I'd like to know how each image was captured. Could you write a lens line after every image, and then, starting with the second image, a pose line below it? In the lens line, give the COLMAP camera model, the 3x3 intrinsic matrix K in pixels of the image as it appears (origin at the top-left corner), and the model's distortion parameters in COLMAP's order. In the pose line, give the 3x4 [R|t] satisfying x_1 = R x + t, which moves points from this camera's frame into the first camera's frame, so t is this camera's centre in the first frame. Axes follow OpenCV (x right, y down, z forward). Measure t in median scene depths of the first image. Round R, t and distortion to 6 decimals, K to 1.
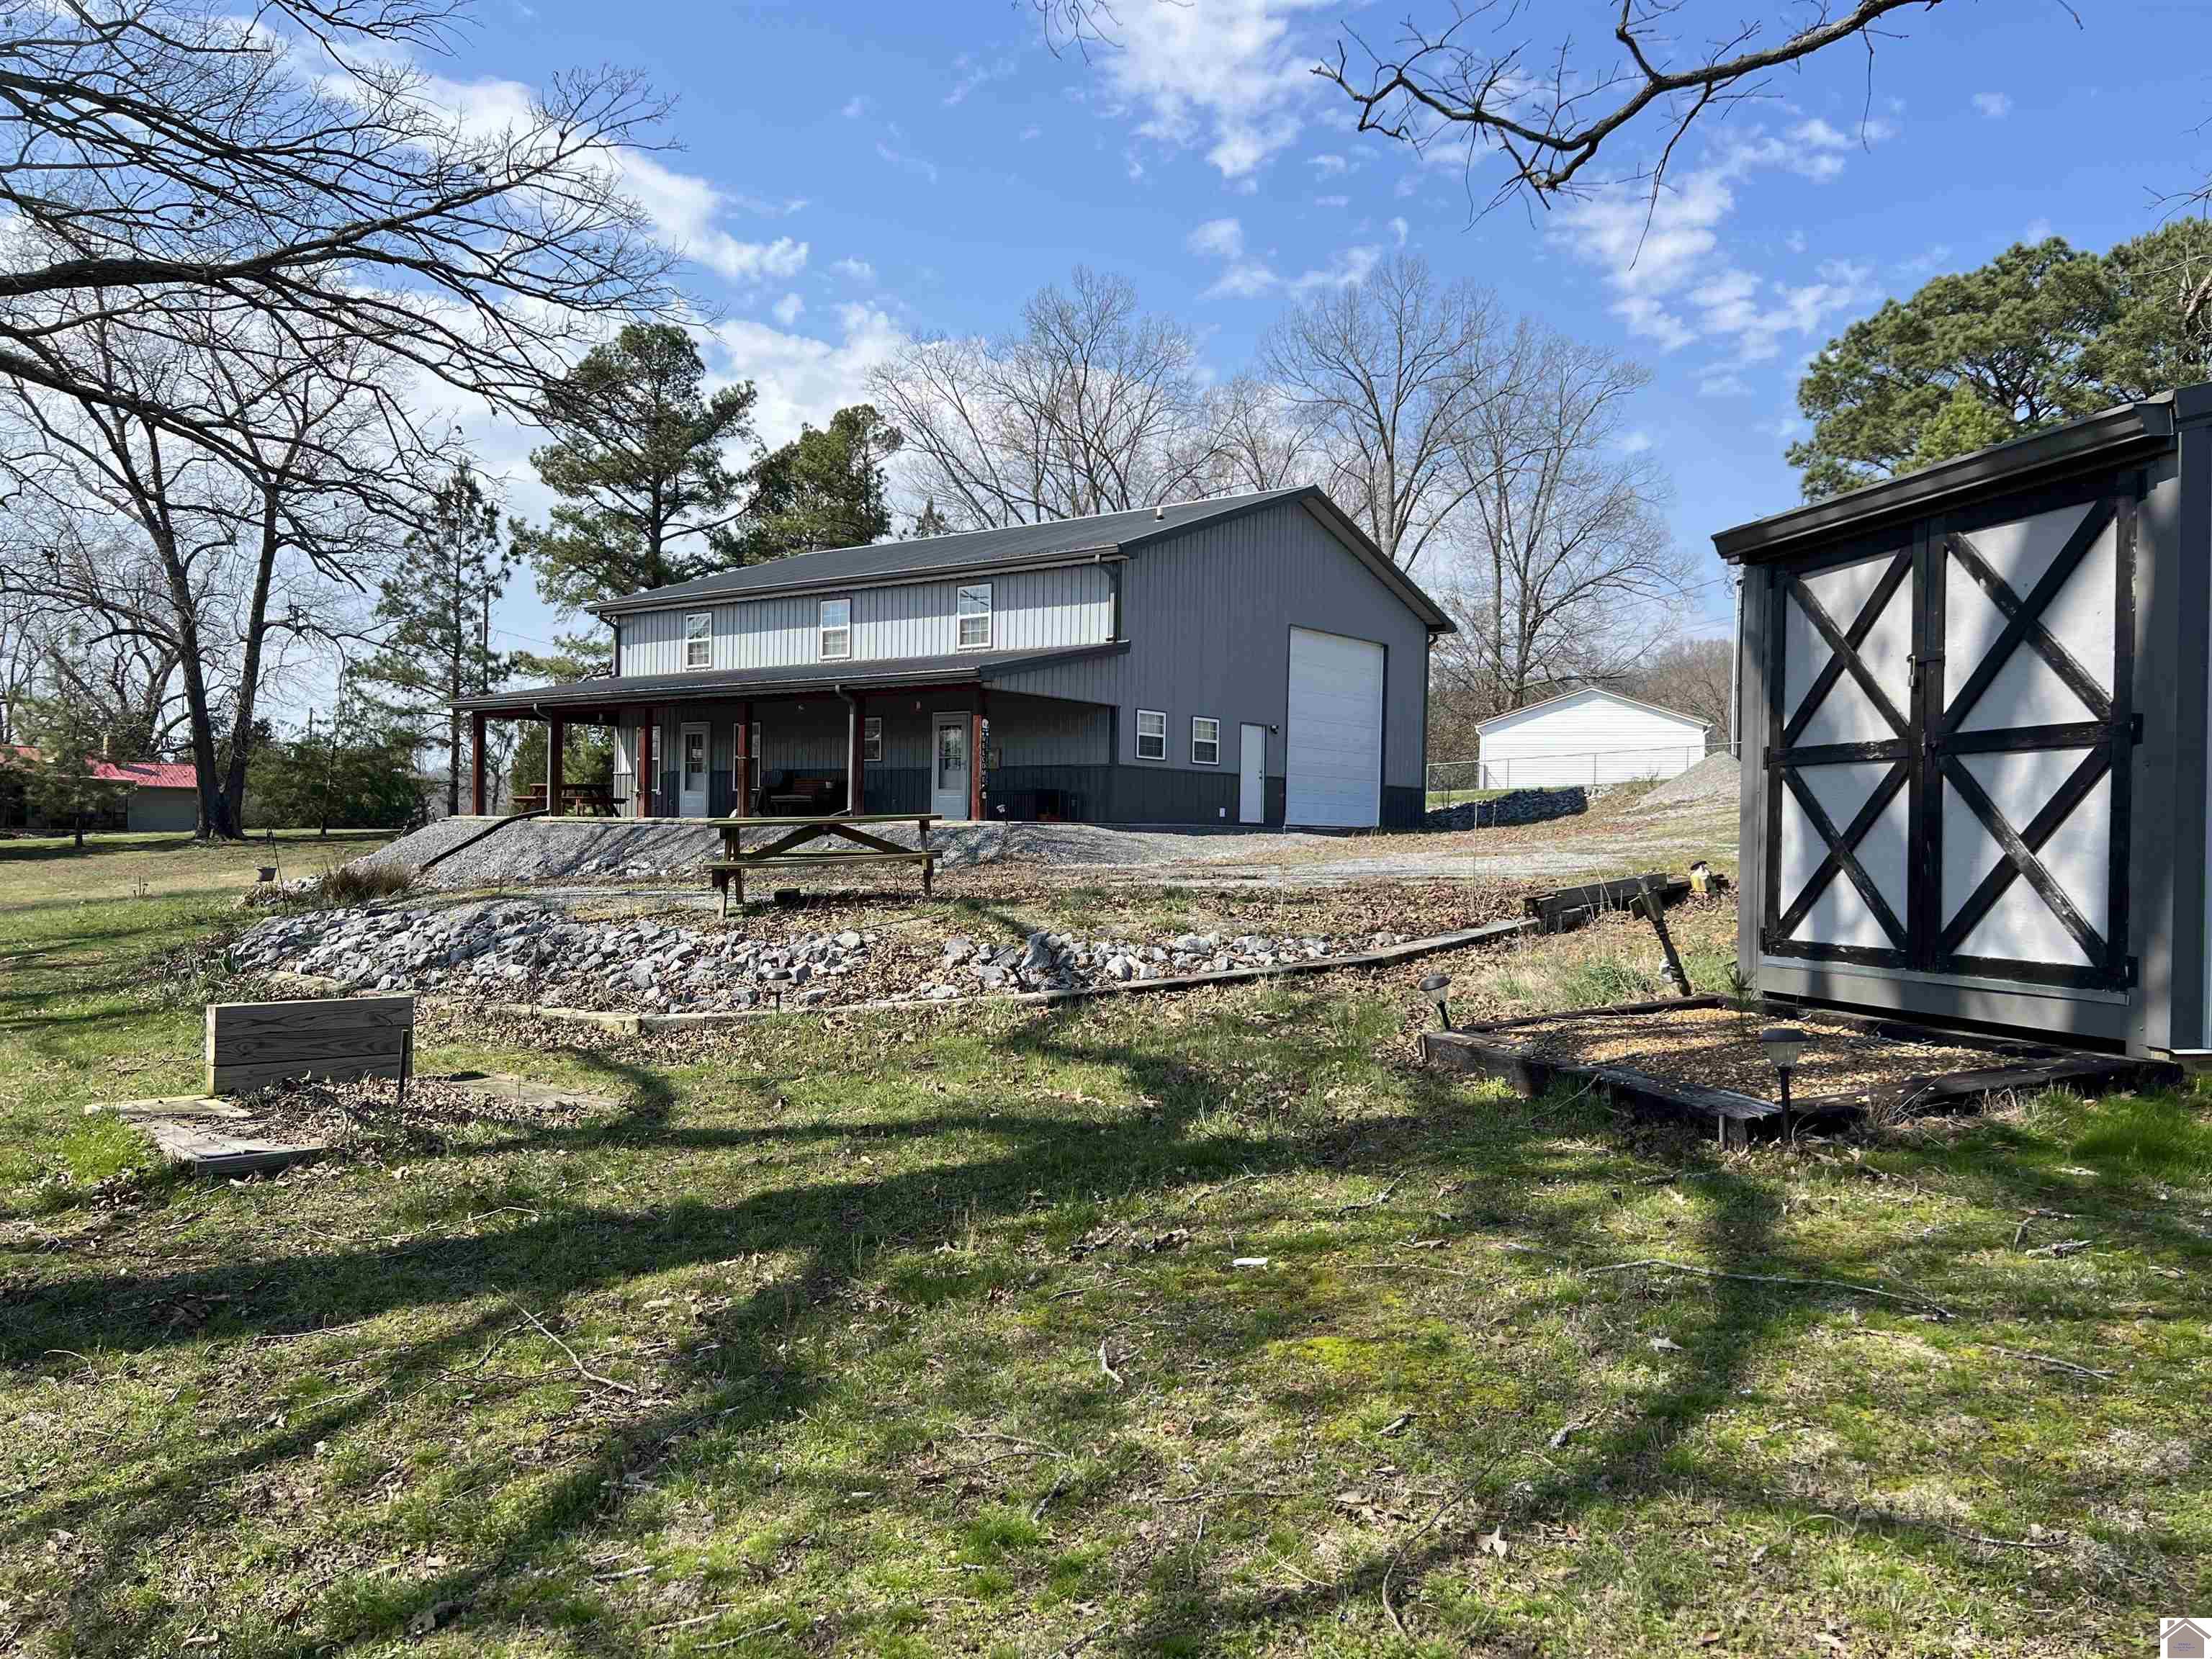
lens RADIAL K [[1700.3, 0, 1128.1], [0, 1700.3, 792.1], [0, 0, 1]] dist [0.042977, -0.045629]
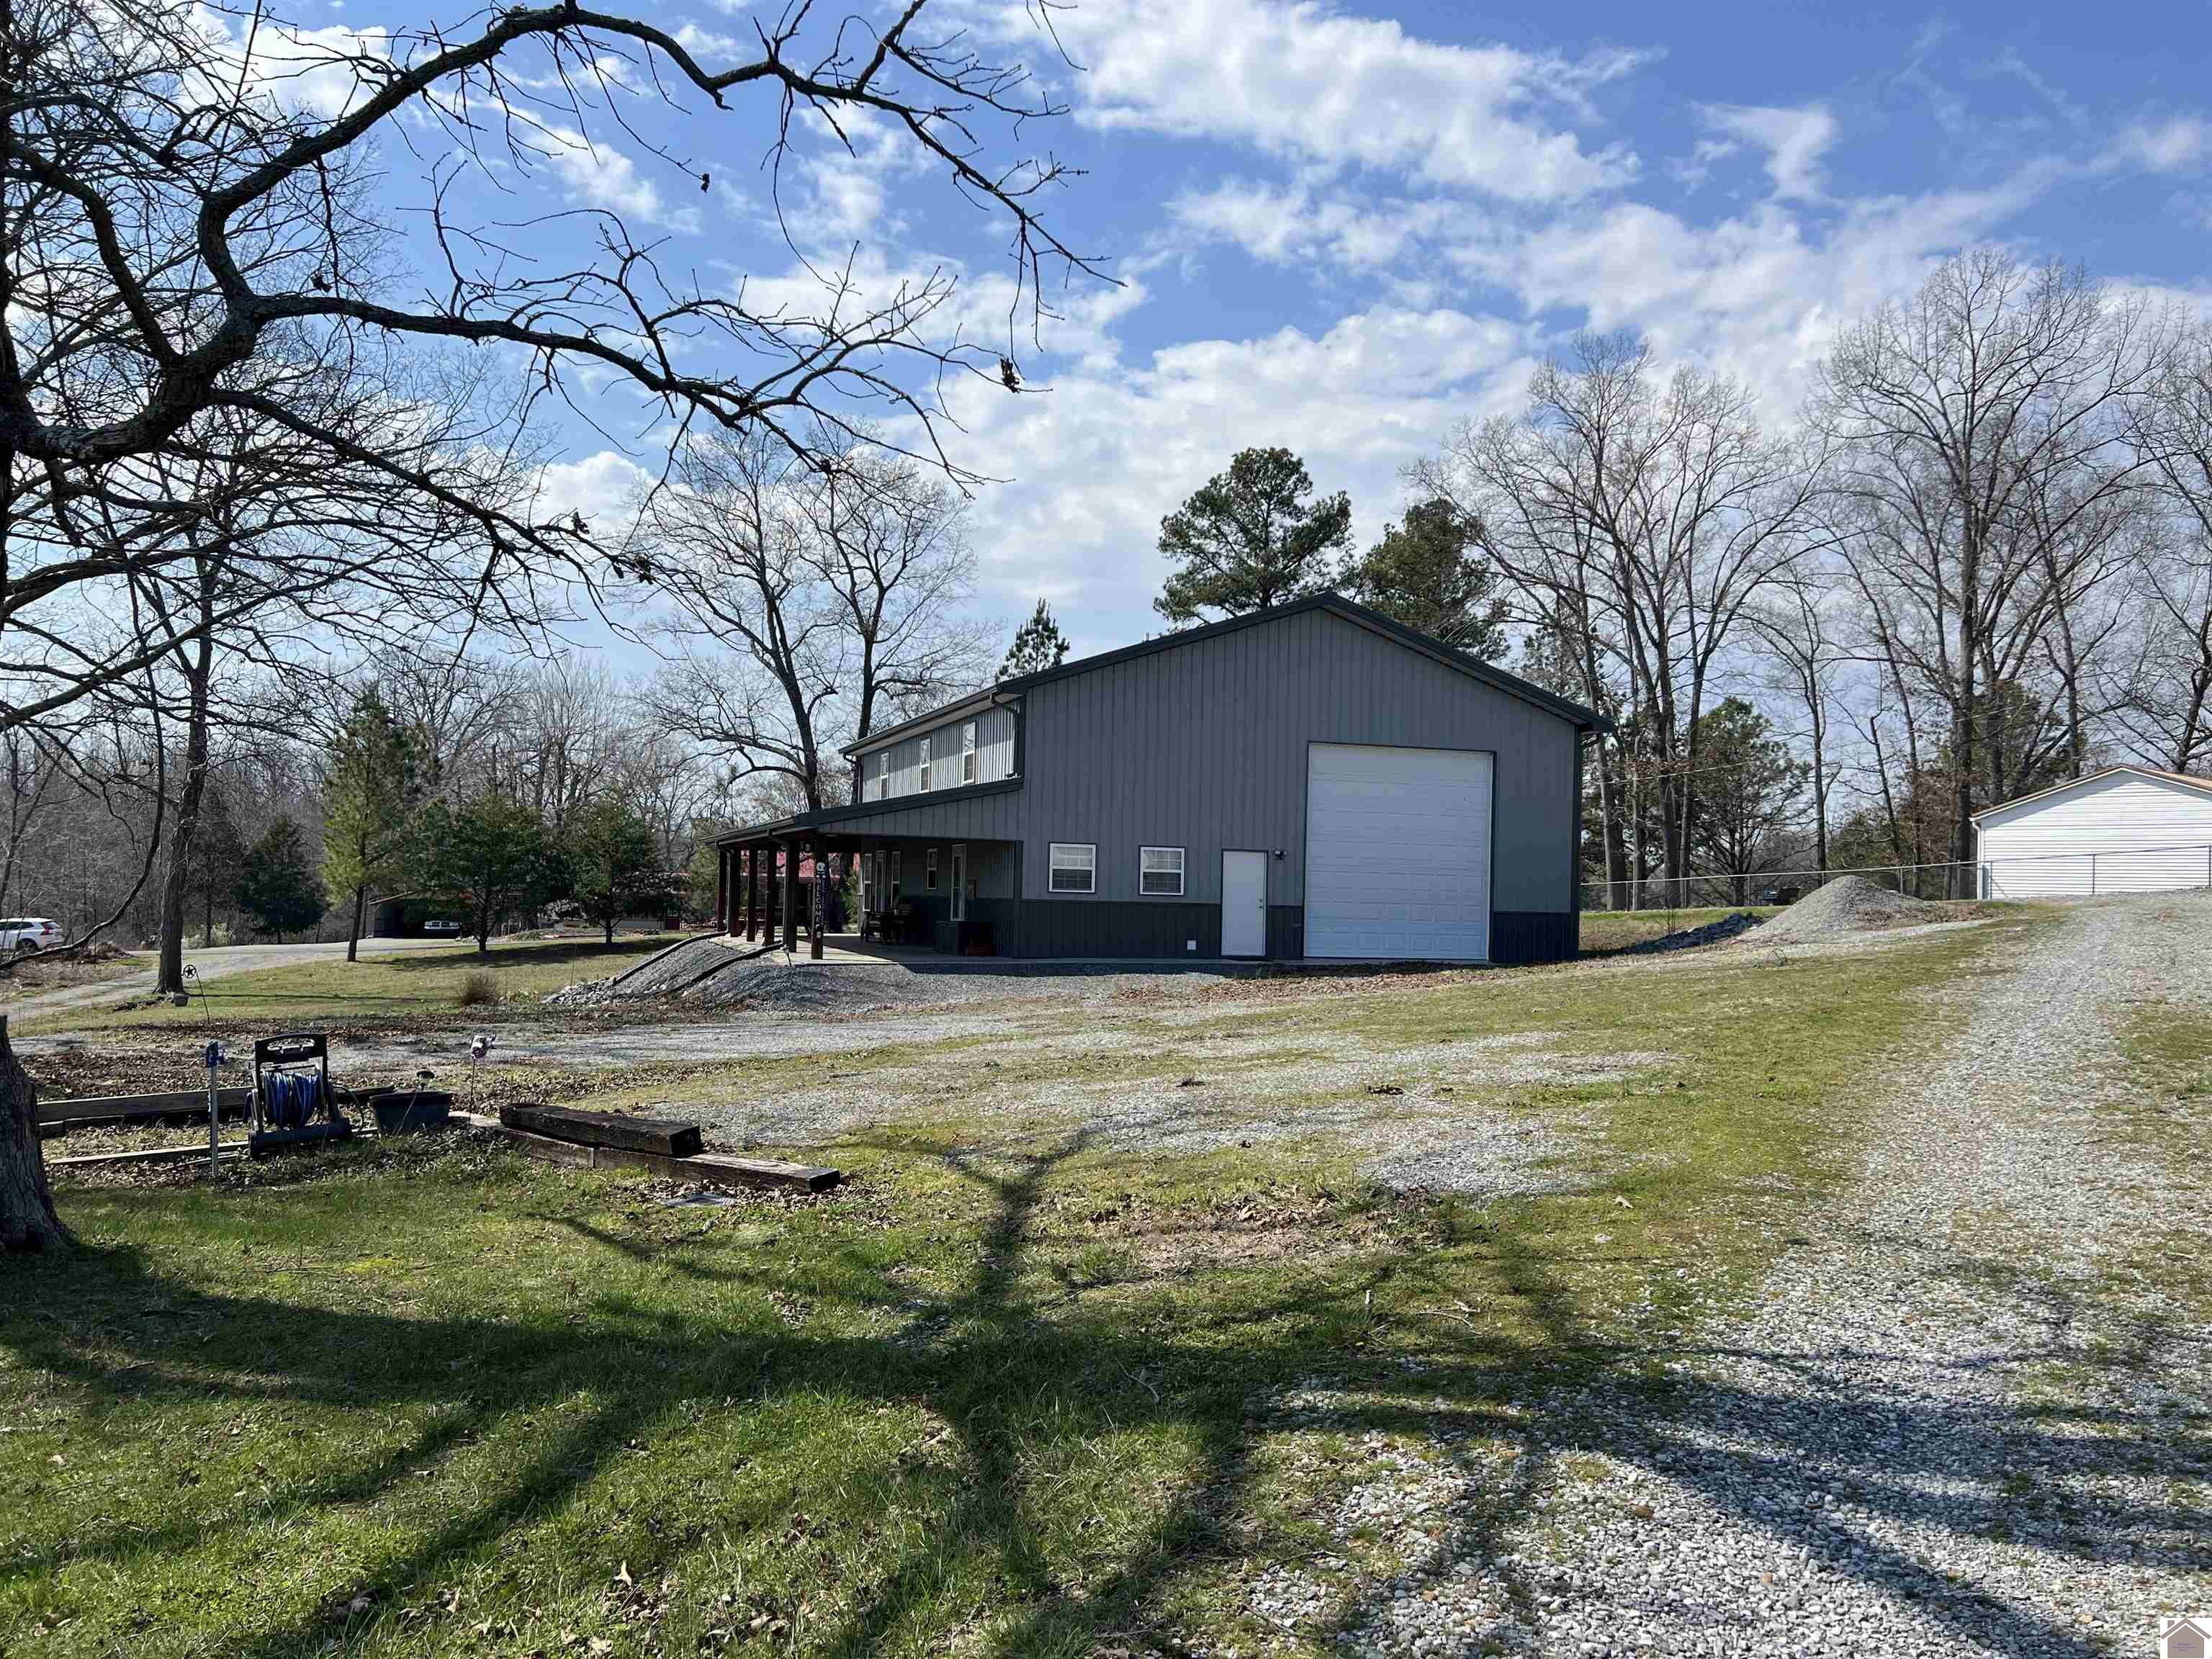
lens RADIAL K [[1700.3, 0, 1101.6], [0, 1700.3, 824.0], [0, 0, 1]] dist [0.042977, -0.045629]
pose [[0.840615, -0.020029, -0.541263, 0.255109], [0.005410, 0.999577, -0.028587, -0.013846], [0.541606, 0.021102, 0.840368, 0.077836]]
